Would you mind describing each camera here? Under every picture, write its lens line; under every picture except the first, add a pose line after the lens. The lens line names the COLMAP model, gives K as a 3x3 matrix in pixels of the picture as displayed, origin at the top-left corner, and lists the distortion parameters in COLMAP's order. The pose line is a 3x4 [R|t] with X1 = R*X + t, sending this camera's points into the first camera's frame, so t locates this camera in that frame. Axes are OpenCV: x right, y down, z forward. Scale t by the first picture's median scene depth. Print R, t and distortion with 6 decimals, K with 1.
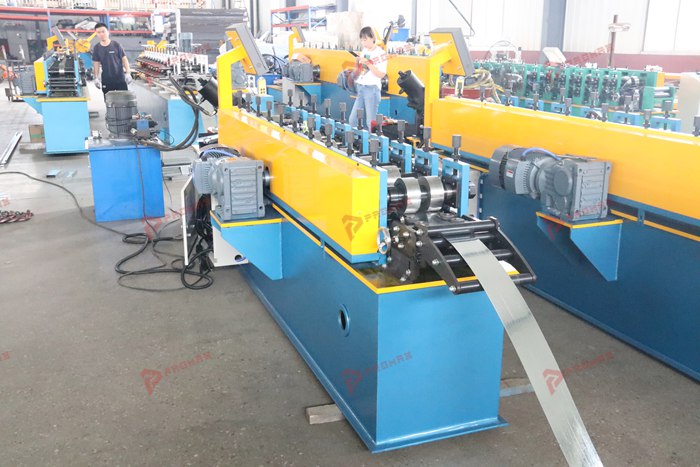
lens RADIAL K [[729.3, 0, 350.0], [0, 729.3, 233.5], [0, 0, 1]] dist [-0.000365, -0.000294]
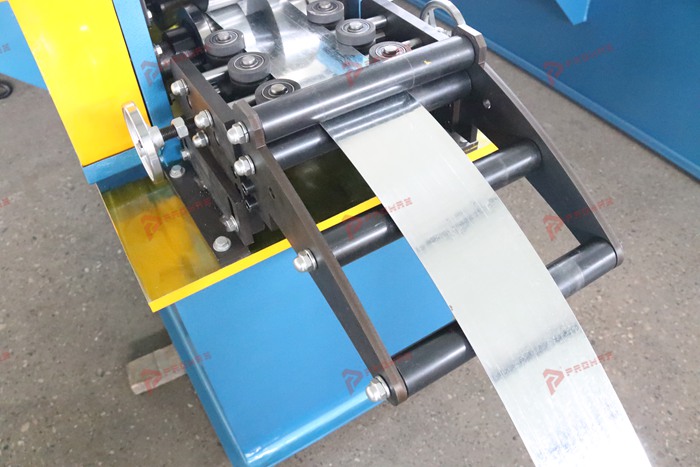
lens RADIAL K [[564.4, 0, 350.0], [0, 564.4, 233.5], [0, 0, 1]] dist [-0.004661, -0.184505]
pose [[0.981323, -0.164762, 0.099293, 0.099939], [0.090408, 0.850615, 0.517957, -0.071736], [-0.169800, -0.499307, 0.849624, 0.708068]]
